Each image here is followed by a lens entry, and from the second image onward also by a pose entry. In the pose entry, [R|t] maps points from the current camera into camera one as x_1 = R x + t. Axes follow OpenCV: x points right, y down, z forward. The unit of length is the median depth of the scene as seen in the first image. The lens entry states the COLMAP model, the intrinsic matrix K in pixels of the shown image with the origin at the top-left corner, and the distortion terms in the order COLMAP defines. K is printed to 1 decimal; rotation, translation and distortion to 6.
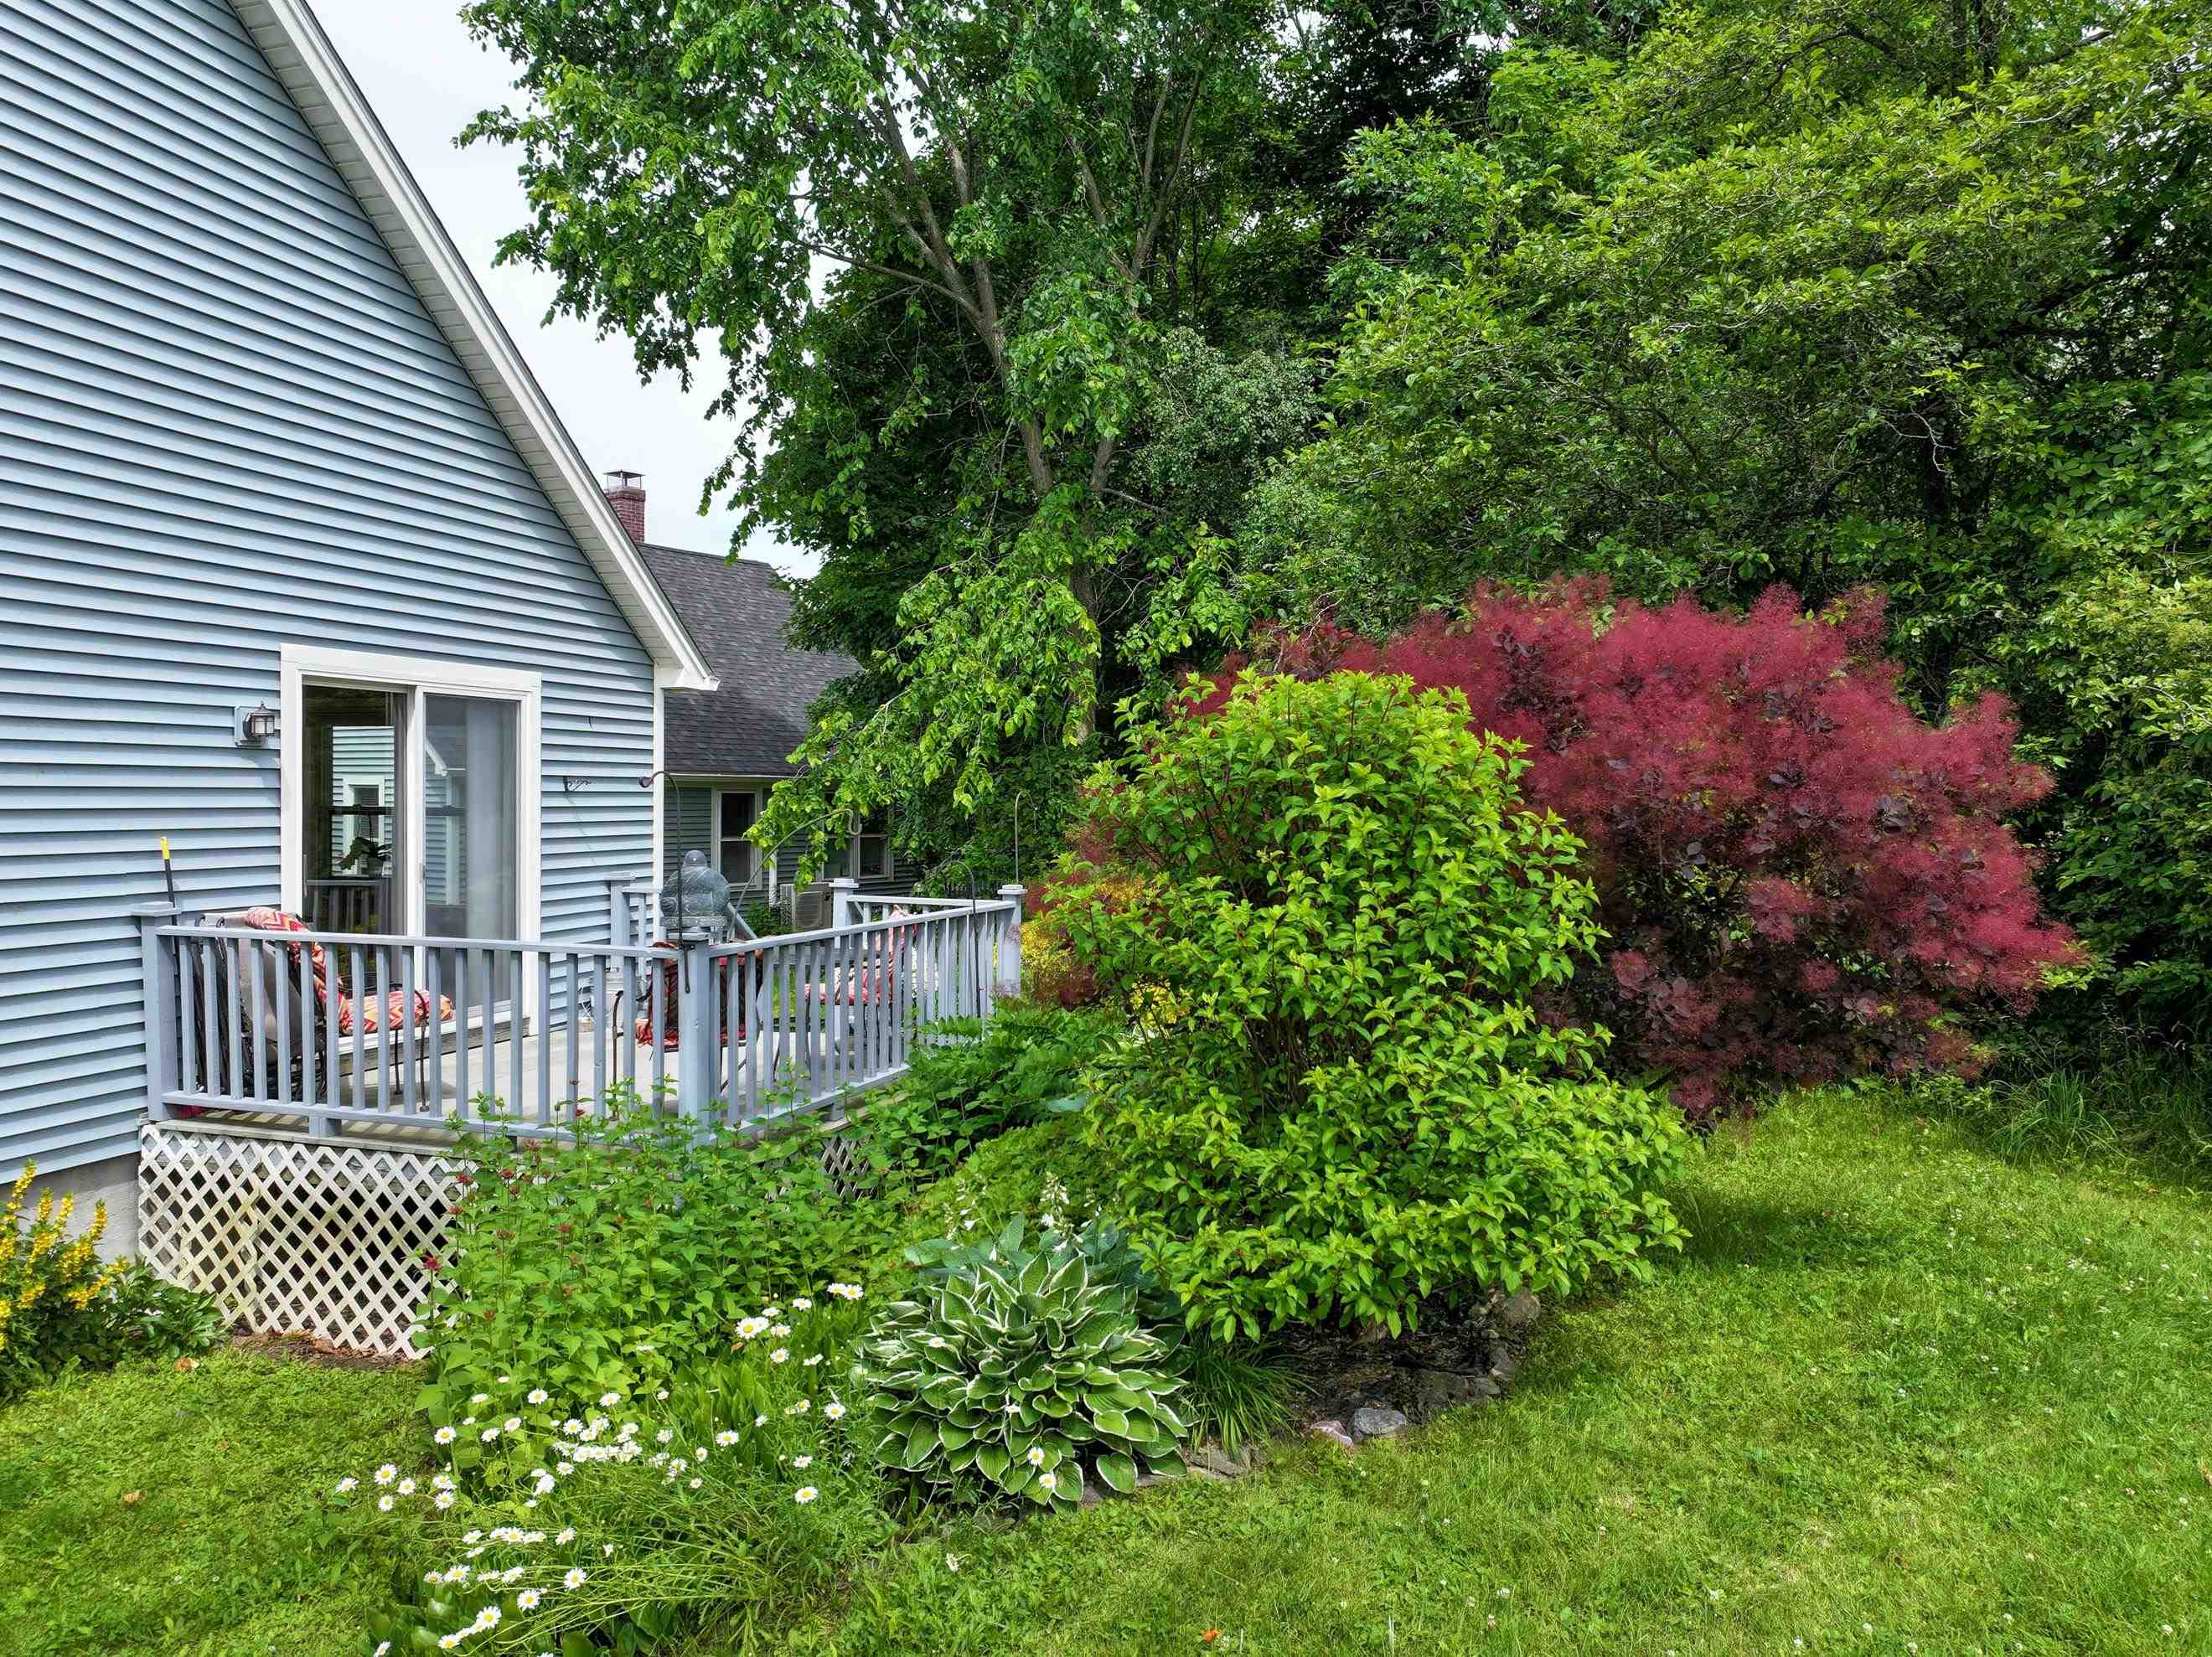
lens RADIAL K [[1521.6, 0, 1106.0], [0, 1521.6, 828.5], [0, 0, 1]] dist [-0.001007, 0.000316]
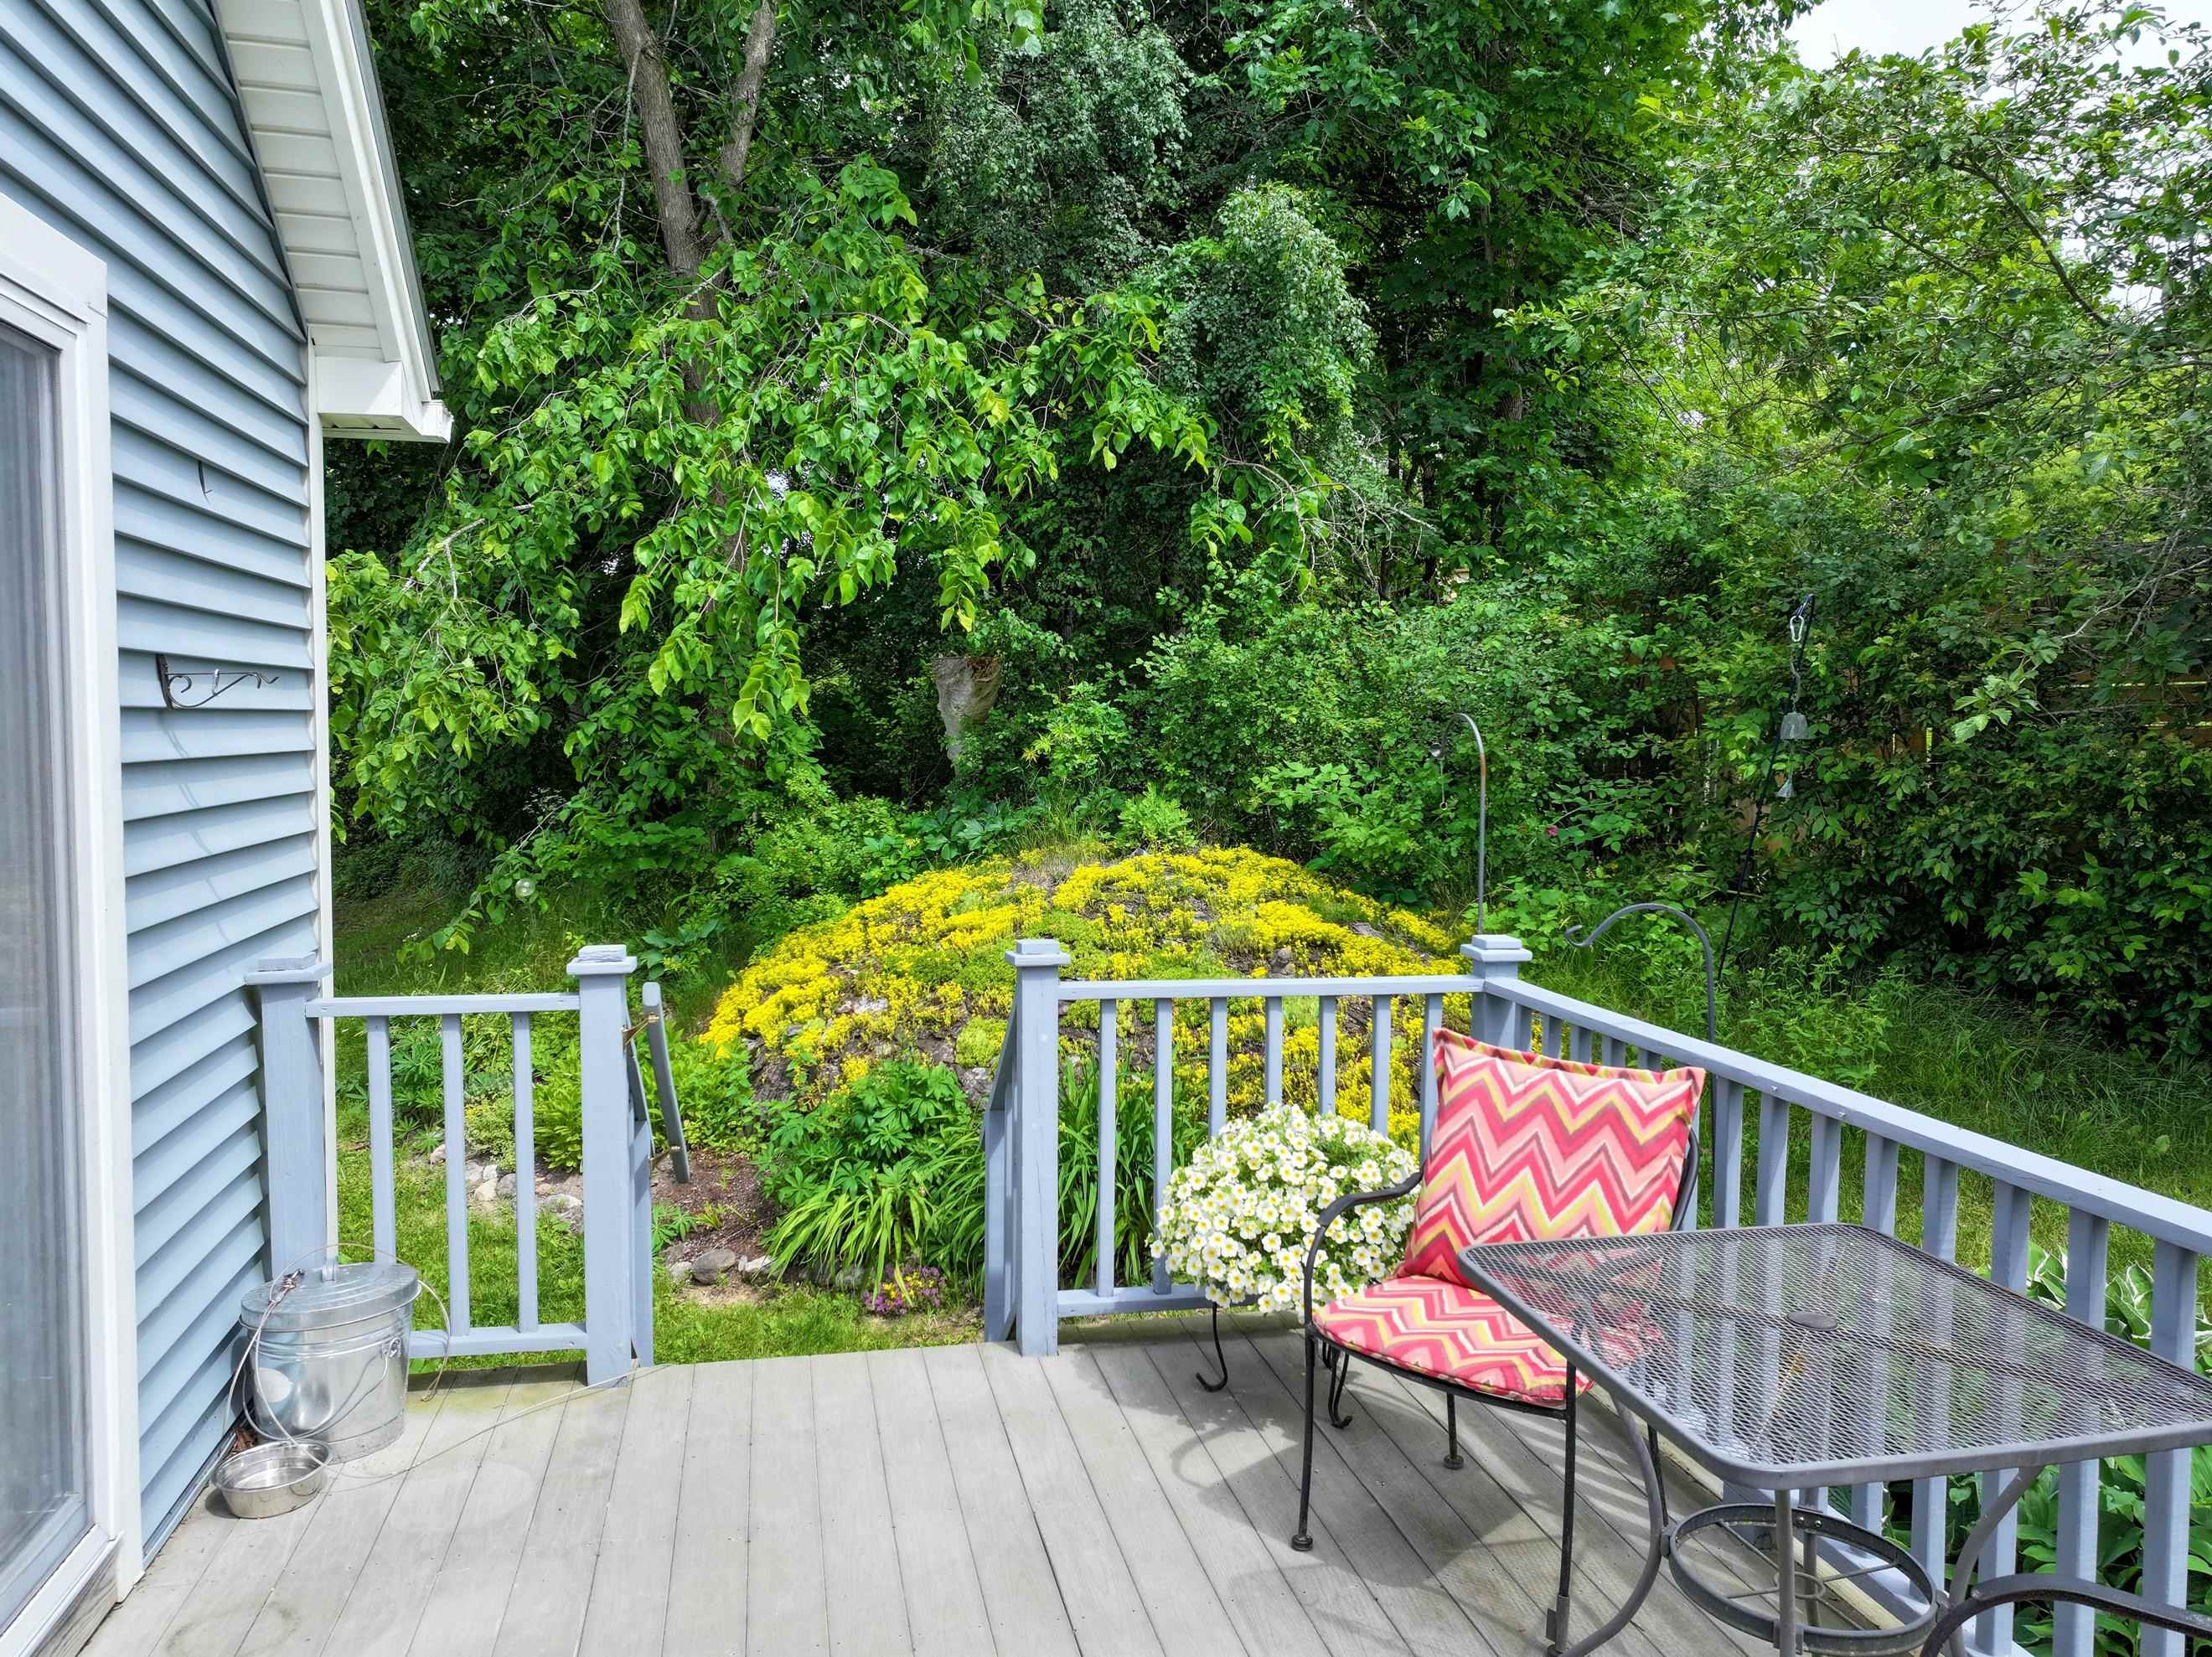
lens RADIAL K [[1521.6, 0, 1106.0], [0, 1521.6, 828.5], [0, 0, 1]] dist [-0.001007, 0.000316]
pose [[0.864938, -0.031120, 0.500914, -0.334525], [0.003030, 0.998381, 0.056794, -0.016674], [-0.501870, -0.047606, 0.863632, 0.639232]]
